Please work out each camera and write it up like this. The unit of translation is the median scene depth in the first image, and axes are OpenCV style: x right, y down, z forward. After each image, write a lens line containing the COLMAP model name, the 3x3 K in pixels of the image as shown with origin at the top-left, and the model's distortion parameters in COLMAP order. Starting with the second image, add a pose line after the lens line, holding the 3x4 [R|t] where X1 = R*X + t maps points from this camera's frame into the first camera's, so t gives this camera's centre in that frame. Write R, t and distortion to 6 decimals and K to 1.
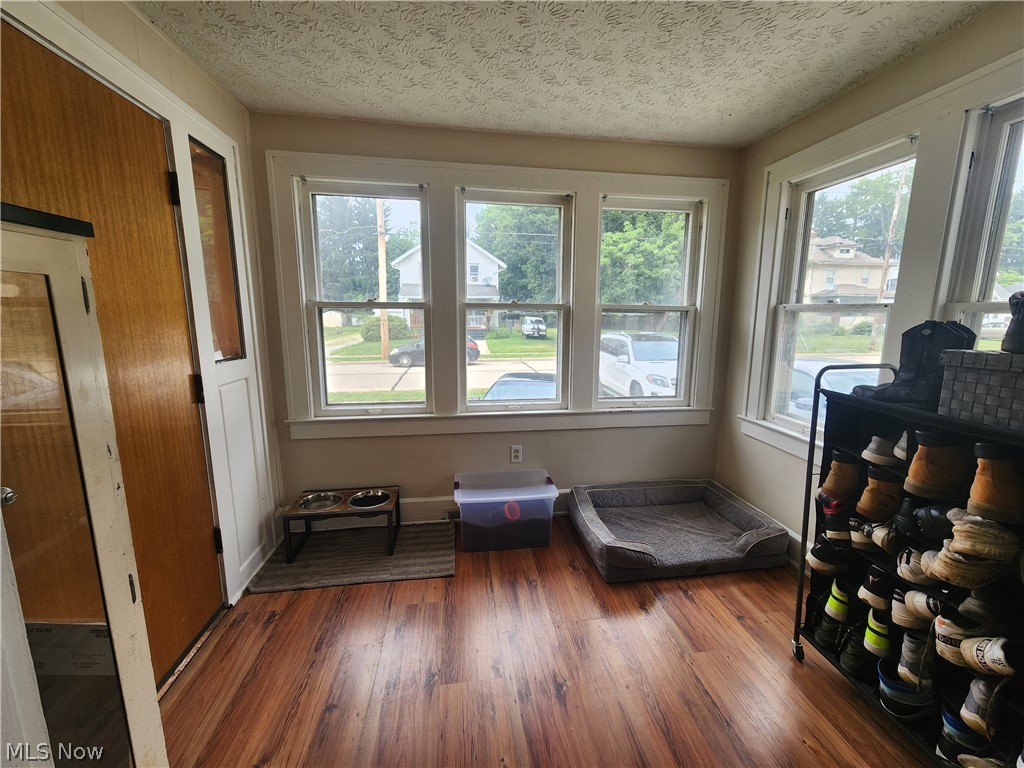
lens RADIAL K [[421.1, 0, 519.5], [0, 421.1, 381.5], [0, 0, 1]] dist [0.000174, 0.000310]
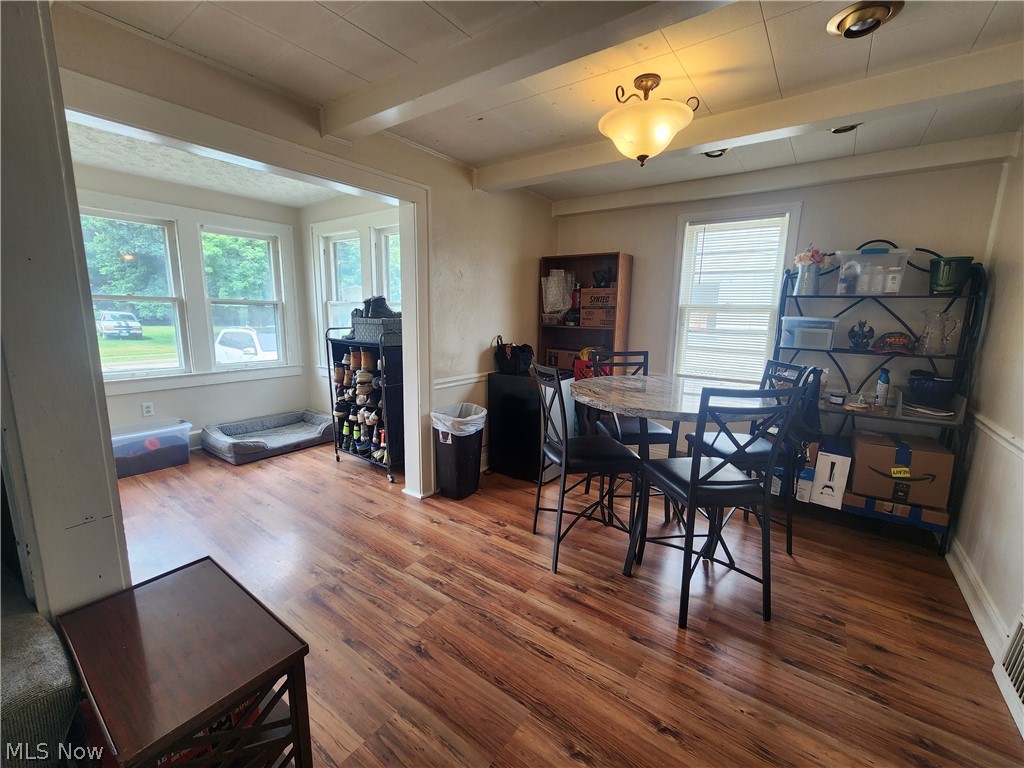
lens RADIAL K [[421.1, 0, 519.5], [0, 421.1, 381.5], [0, 0, 1]] dist [0.000174, 0.000310]
pose [[0.699198, -0.110408, 0.706351, -0.180276], [0.104134, 0.993194, 0.052164, 0.212284], [-0.707303, 0.037082, 0.705937, -1.188875]]
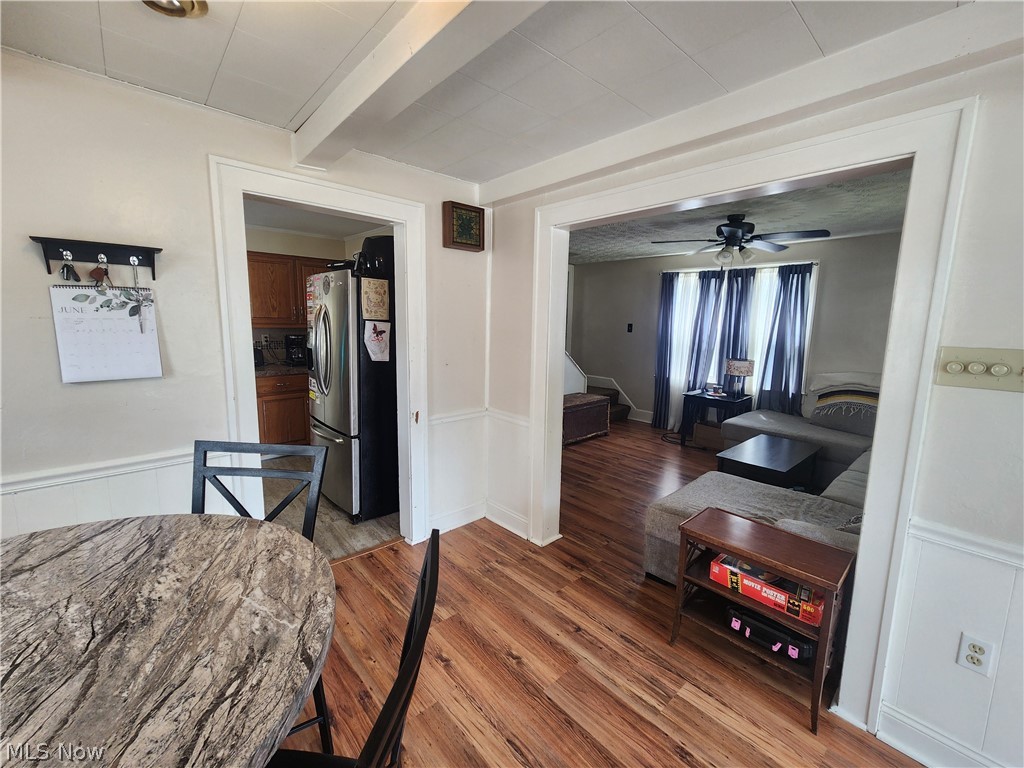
lens RADIAL K [[421.1, 0, 519.5], [0, 421.1, 381.5], [0, 0, 1]] dist [0.000174, 0.000310]
pose [[-0.829794, 0.057564, -0.555093, 0.864462], [-0.120314, 0.952823, 0.278663, -0.037289], [0.544947, 0.298019, -0.783721, -0.104700]]
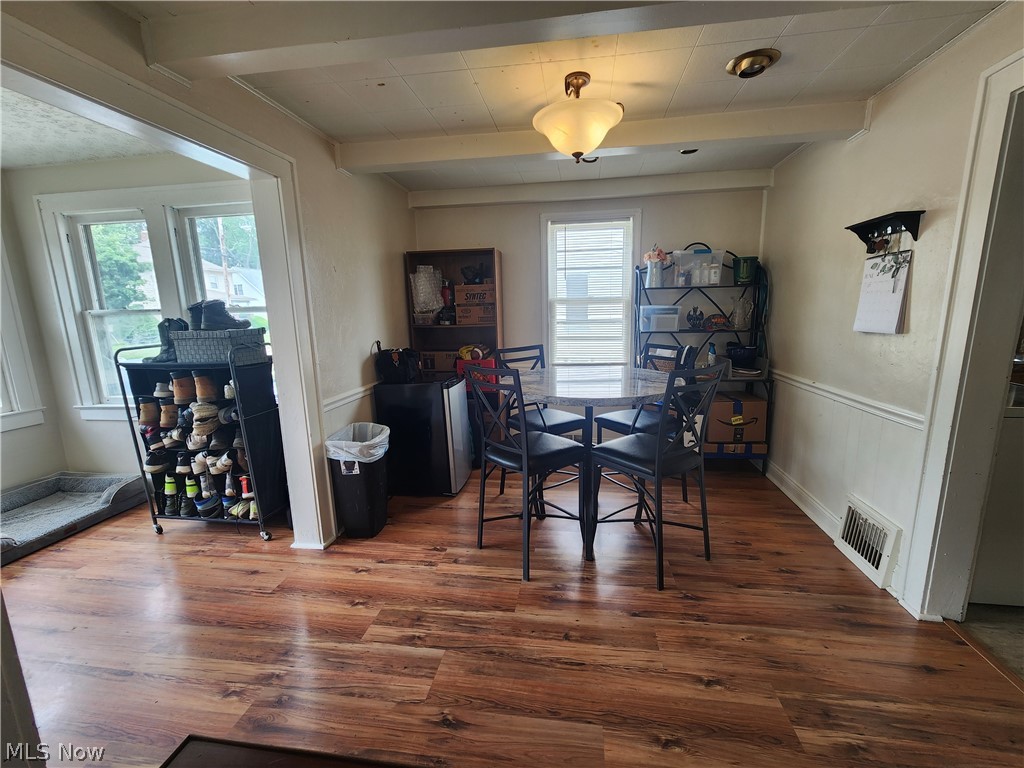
lens RADIAL K [[422.8, 0, 517.8], [0, 422.8, 383.4], [0, 0, 1]] dist [0.000477, 0.000250]
pose [[0.287732, -0.181101, 0.940432, -0.326069], [0.185764, 0.973863, 0.130703, 0.141552], [-0.939522, 0.137091, 0.313854, -0.794387]]
